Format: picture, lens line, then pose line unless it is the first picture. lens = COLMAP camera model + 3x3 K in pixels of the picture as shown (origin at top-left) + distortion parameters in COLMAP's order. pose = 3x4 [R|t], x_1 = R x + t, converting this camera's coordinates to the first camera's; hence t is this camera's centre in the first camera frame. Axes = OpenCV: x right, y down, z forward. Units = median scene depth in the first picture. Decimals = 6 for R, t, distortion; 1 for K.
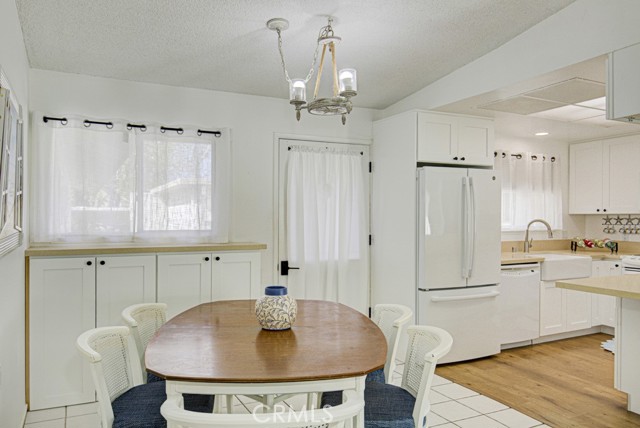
lens RADIAL K [[453.6, 0, 319.3], [0, 453.6, 220.7], [0, 0, 1]] dist [0.013495, 0.002829]
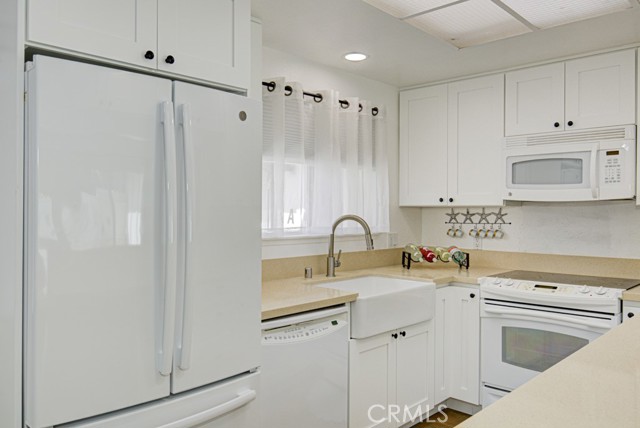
lens RADIAL K [[587.9, 0, 320.0], [0, 587.9, 214.0], [0, 0, 1]] dist [-0.002646, -0.001012]
pose [[0.930936, 0.001106, 0.365180, 0.187297], [-0.000179, 0.999997, -0.002570, -0.002290], [-0.365182, 0.002327, 0.930933, 0.352494]]
